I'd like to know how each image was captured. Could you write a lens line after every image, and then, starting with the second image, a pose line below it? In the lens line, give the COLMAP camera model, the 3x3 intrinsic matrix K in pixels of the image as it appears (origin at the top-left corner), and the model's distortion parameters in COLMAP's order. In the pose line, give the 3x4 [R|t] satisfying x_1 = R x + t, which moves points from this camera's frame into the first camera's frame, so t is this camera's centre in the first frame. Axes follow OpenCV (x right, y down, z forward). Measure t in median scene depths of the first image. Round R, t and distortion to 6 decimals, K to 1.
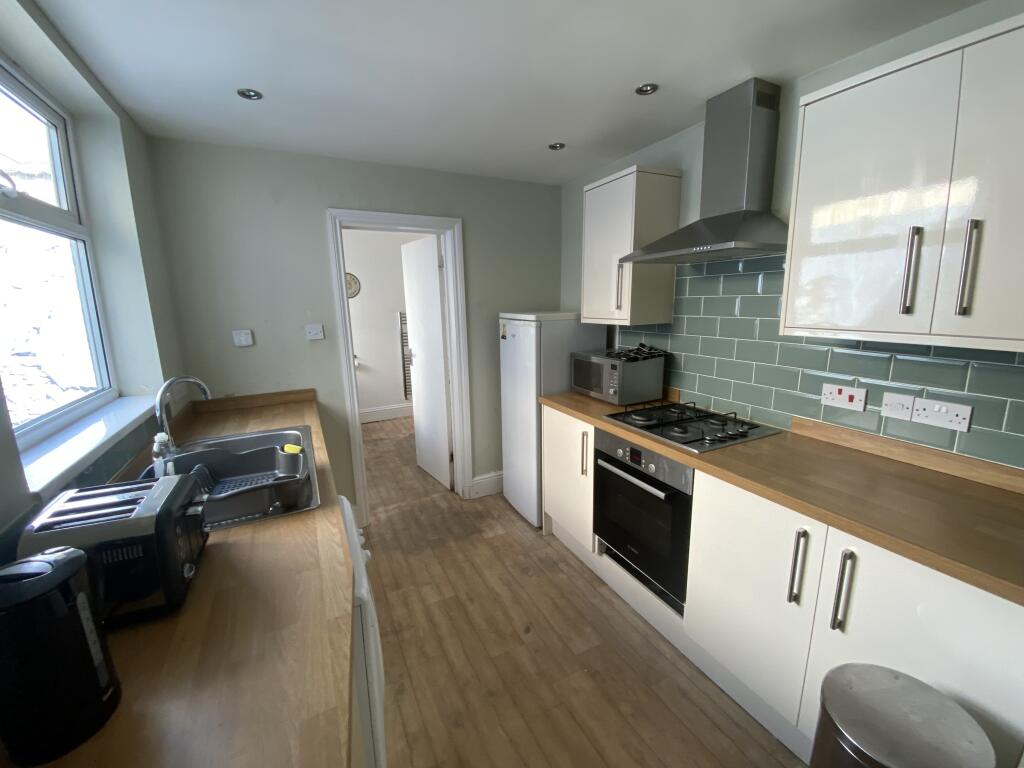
lens RADIAL K [[421.8, 0, 508.7], [0, 421.8, 377.7], [0, 0, 1]] dist [0.014322, -0.000622]
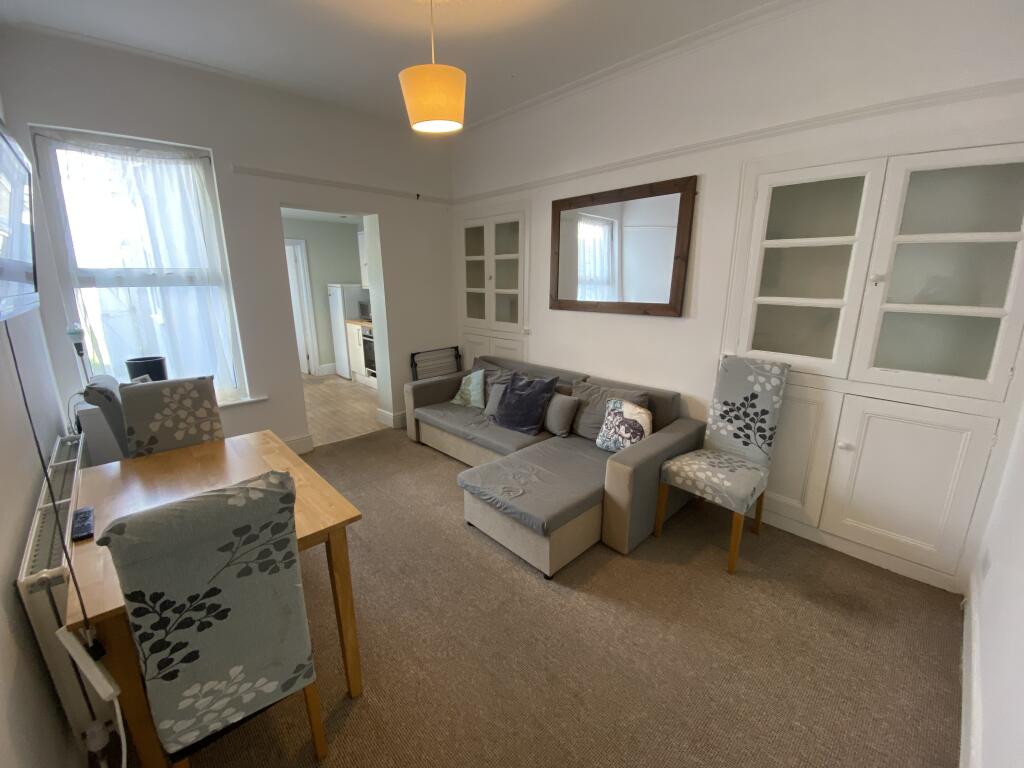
lens RADIAL K [[421.8, 0, 508.7], [0, 421.8, 377.7], [0, 0, 1]] dist [0.014322, -0.000622]
pose [[0.955624, -0.066799, 0.286914, 0.201878], [0.047225, 0.996093, 0.074619, 0.190590], [-0.290778, -0.057758, 0.955046, -1.252581]]
